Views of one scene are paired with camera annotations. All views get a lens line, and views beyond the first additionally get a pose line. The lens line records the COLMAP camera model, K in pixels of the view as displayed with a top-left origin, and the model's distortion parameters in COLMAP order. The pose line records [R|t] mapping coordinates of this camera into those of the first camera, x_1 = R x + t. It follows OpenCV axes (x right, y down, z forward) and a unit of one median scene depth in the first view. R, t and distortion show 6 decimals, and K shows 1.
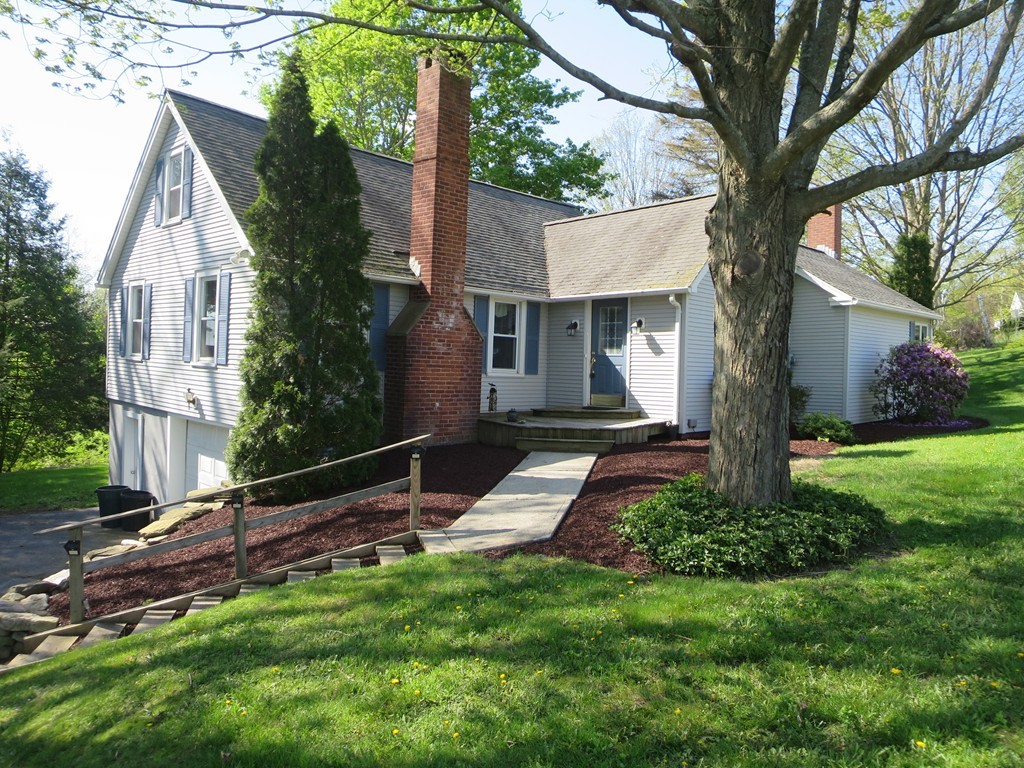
lens RADIAL K [[770.1, 0, 492.4], [0, 770.1, 381.0], [0, 0, 1]] dist [-0.001455, 0.004518]
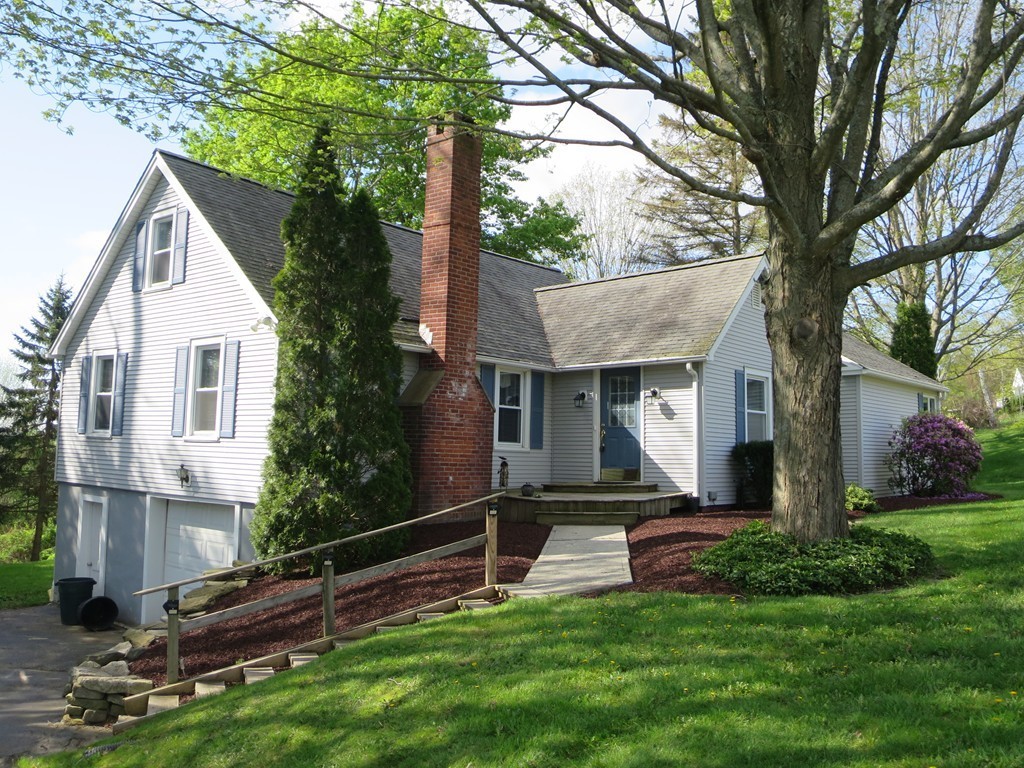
lens RADIAL K [[939.3, 0, 484.8], [0, 939.3, 381.6], [0, 0, 1]] dist [-0.008765, -0.003750]
pose [[0.997014, -0.003653, 0.077136, -0.114841], [0.011452, 0.994830, -0.100910, 0.028288], [-0.076369, 0.101492, 0.991901, -0.155574]]
